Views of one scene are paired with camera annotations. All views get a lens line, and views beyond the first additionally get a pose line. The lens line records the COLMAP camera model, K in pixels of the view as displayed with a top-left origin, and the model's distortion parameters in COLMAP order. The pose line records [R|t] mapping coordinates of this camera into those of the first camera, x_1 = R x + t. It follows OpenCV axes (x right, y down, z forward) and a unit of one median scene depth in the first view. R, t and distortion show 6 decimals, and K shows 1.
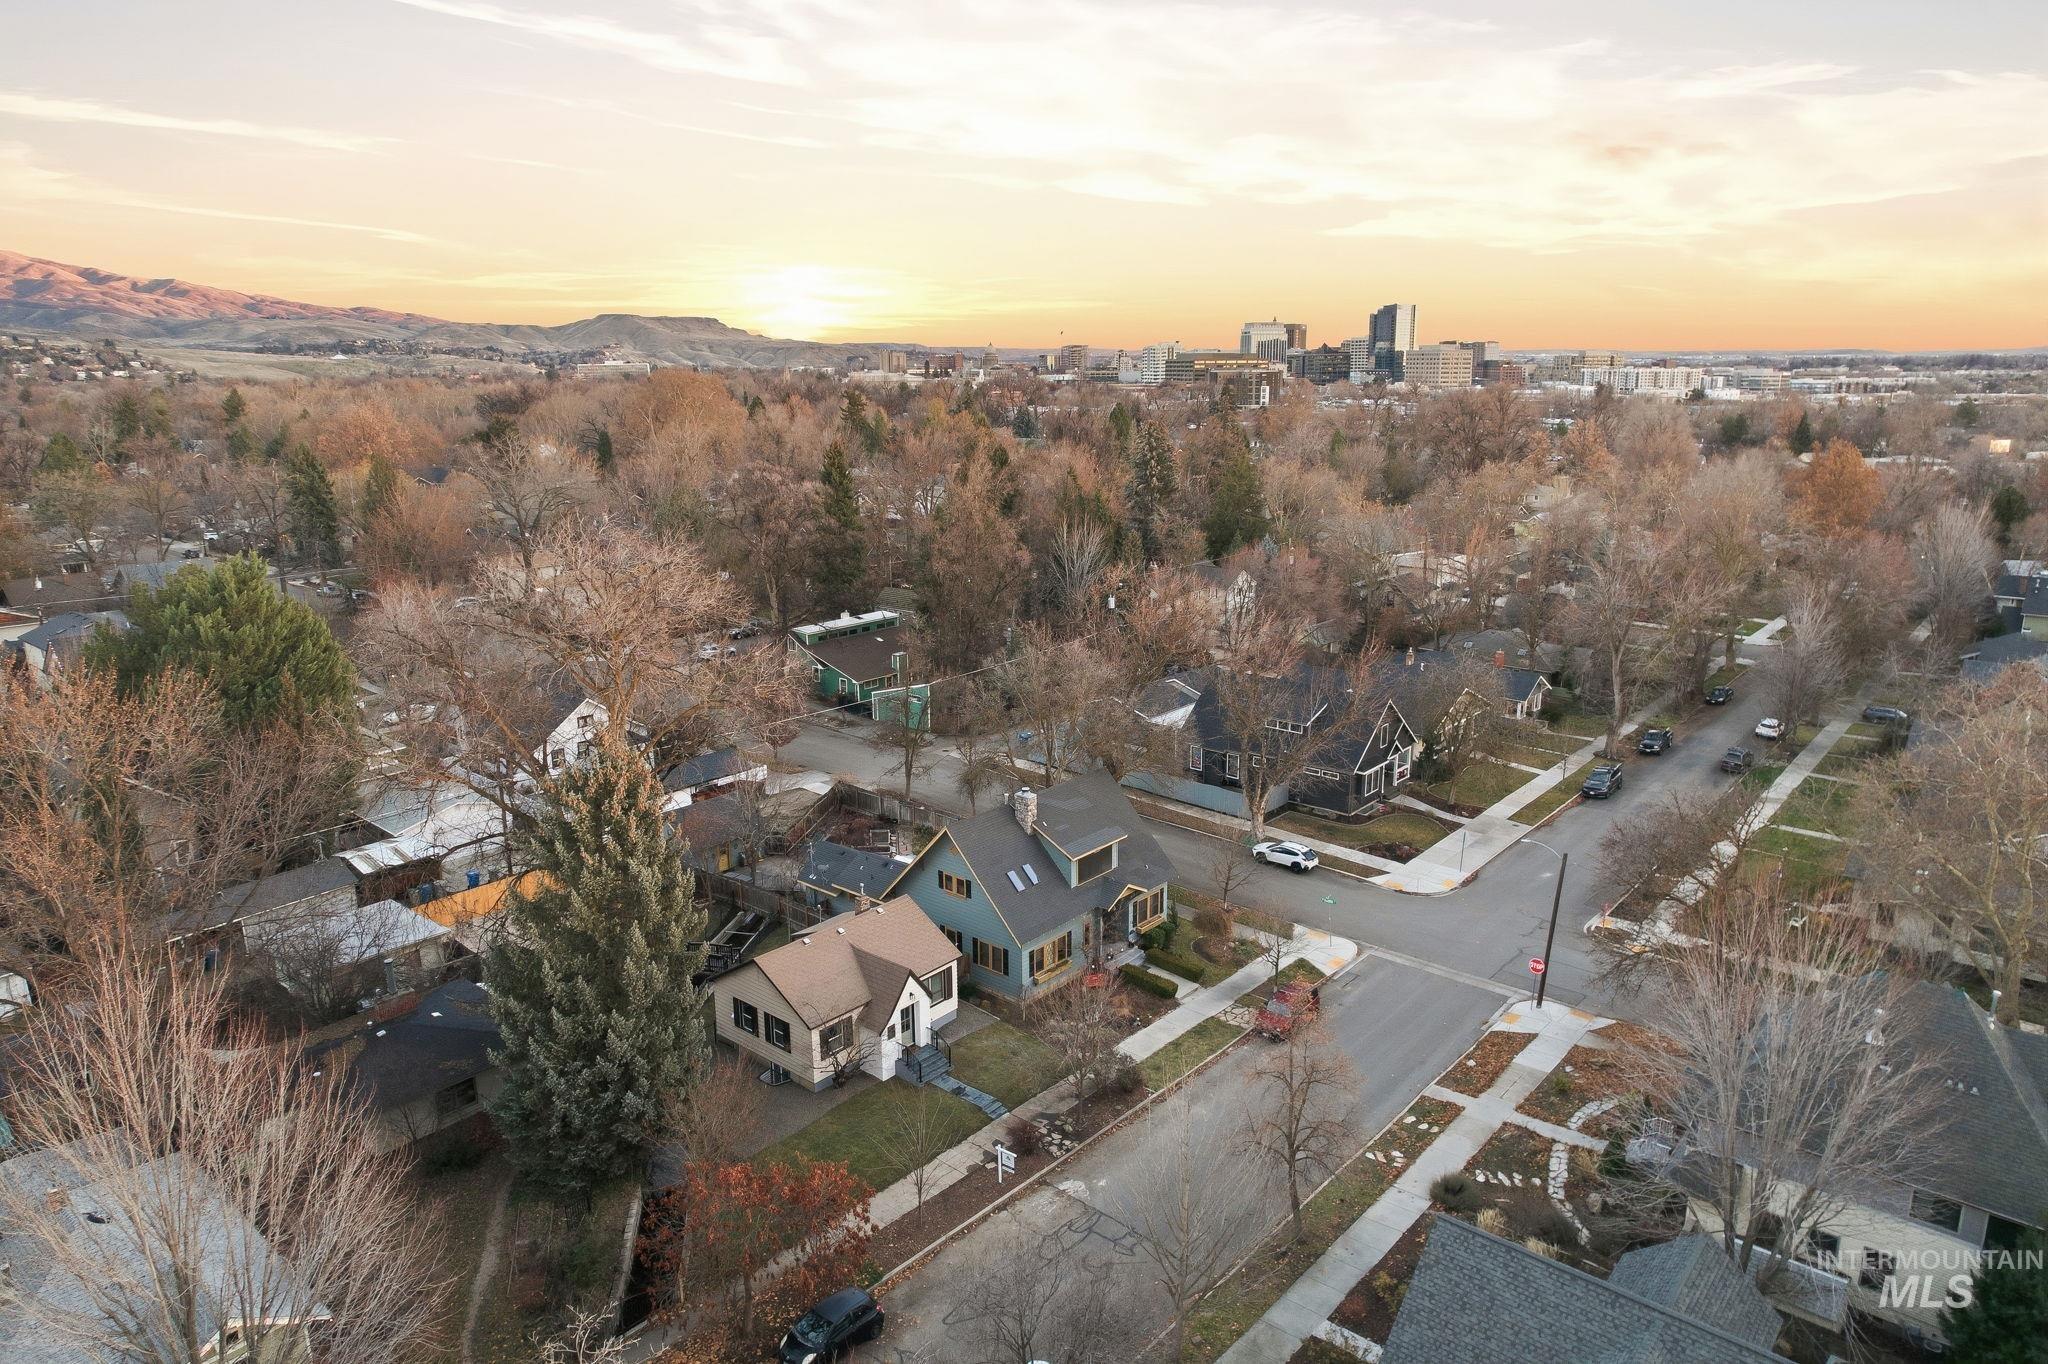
lens RADIAL K [[1326.0, 0, 1024.0], [0, 1326.0, 682.0], [0, 0, 1]] dist [-0.085978, 0.087227]
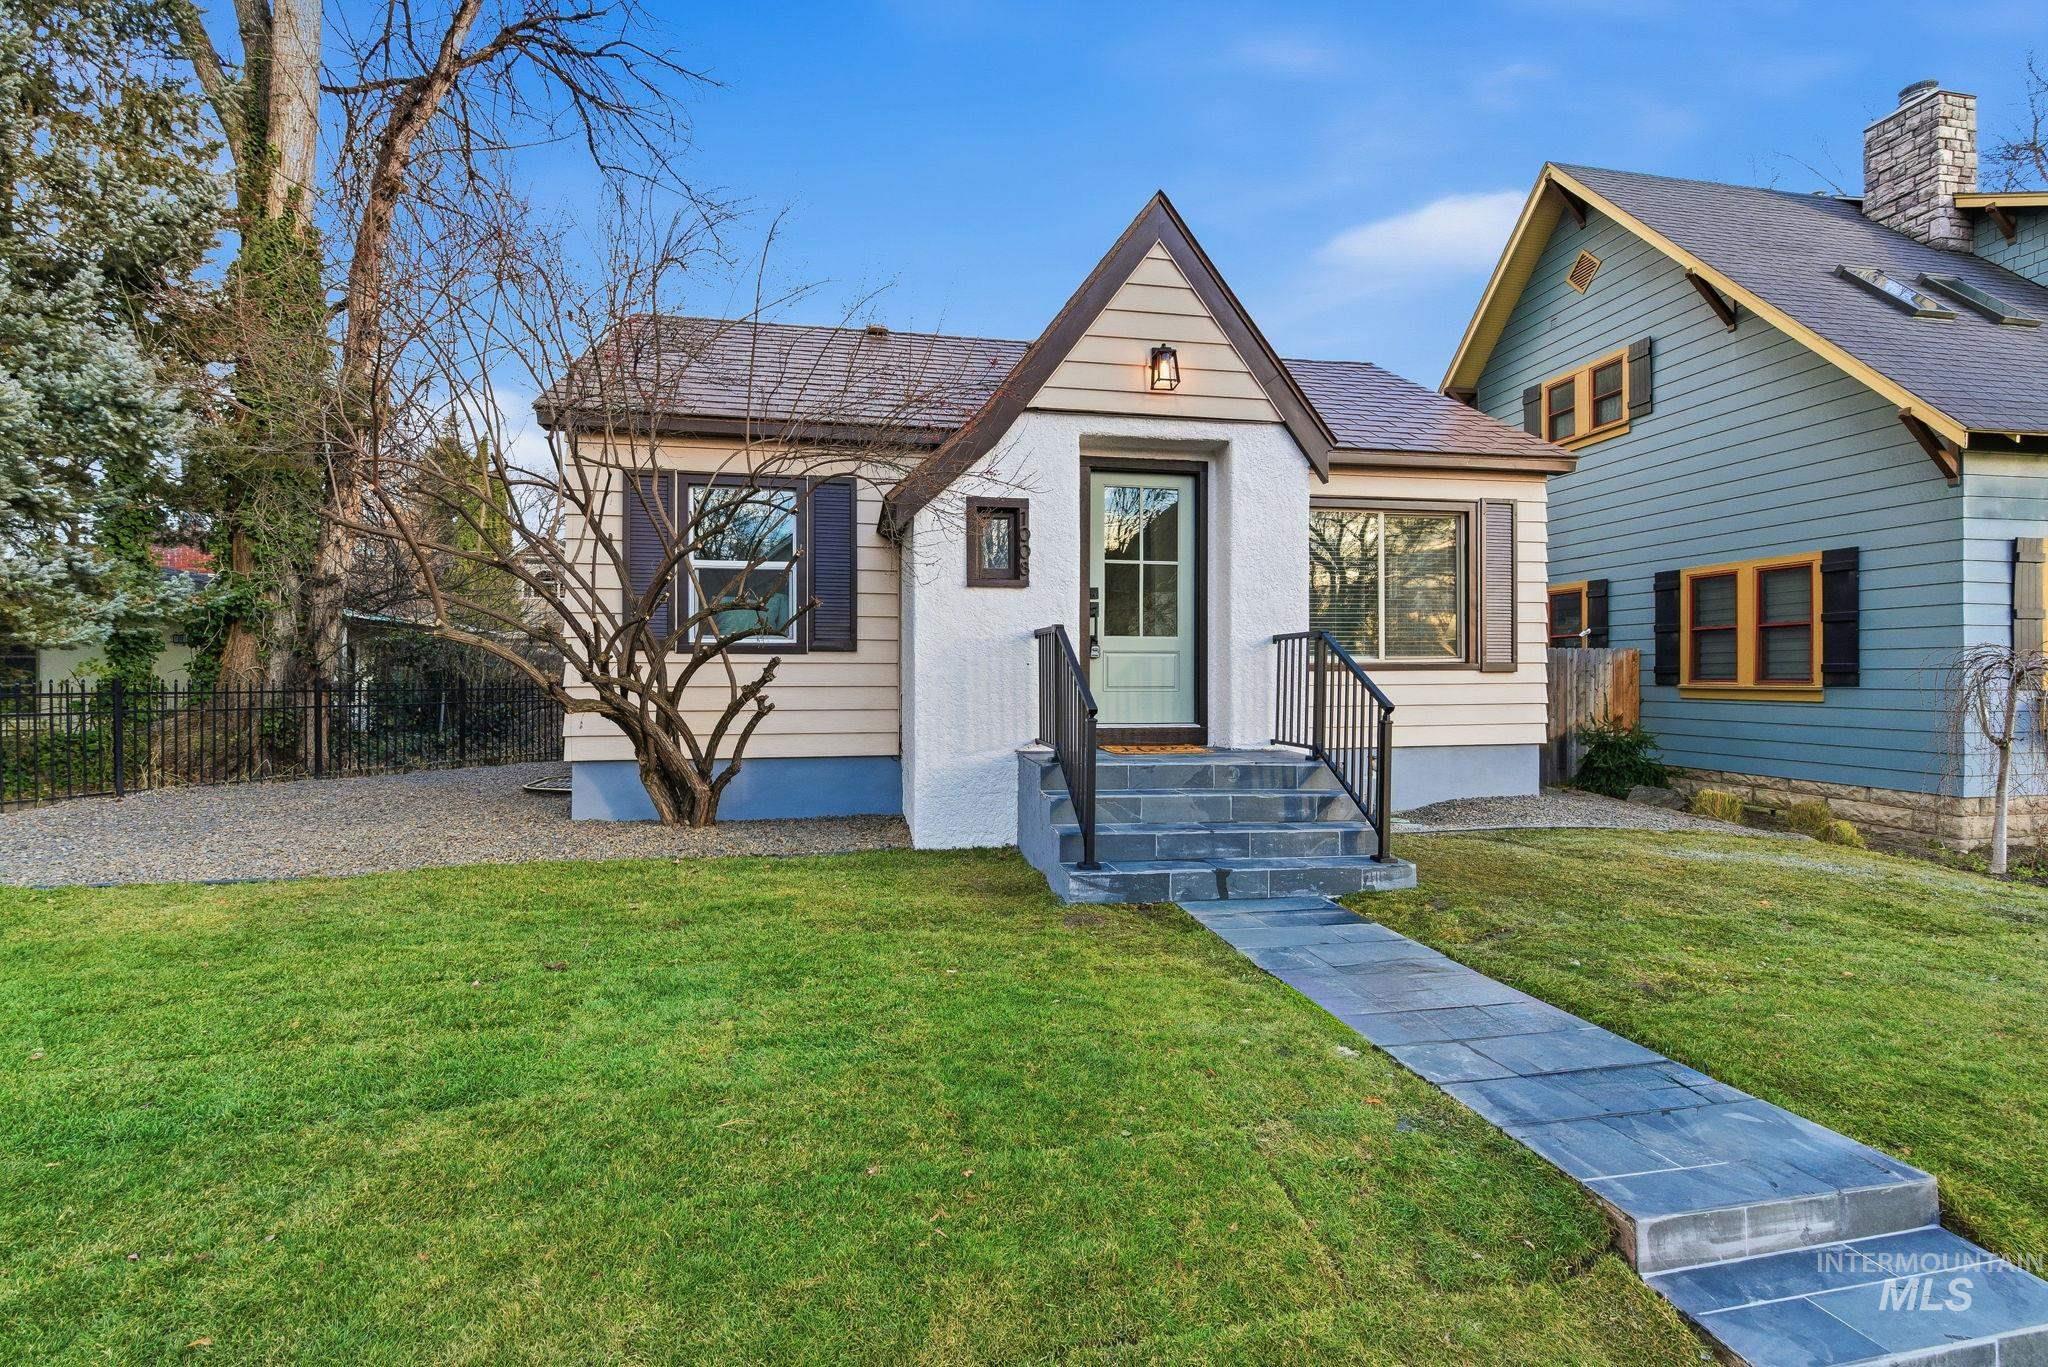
lens RADIAL K [[932.1, 0, 1018.0], [0, 932.1, 679.6], [0, 0, 1]] dist [0.000475, -0.001040]
pose [[0.784011, 0.011449, -0.620641, -0.024194], [-0.161997, 0.968956, -0.186765, 0.267577], [0.599236, 0.246968, 0.761527, 0.811565]]
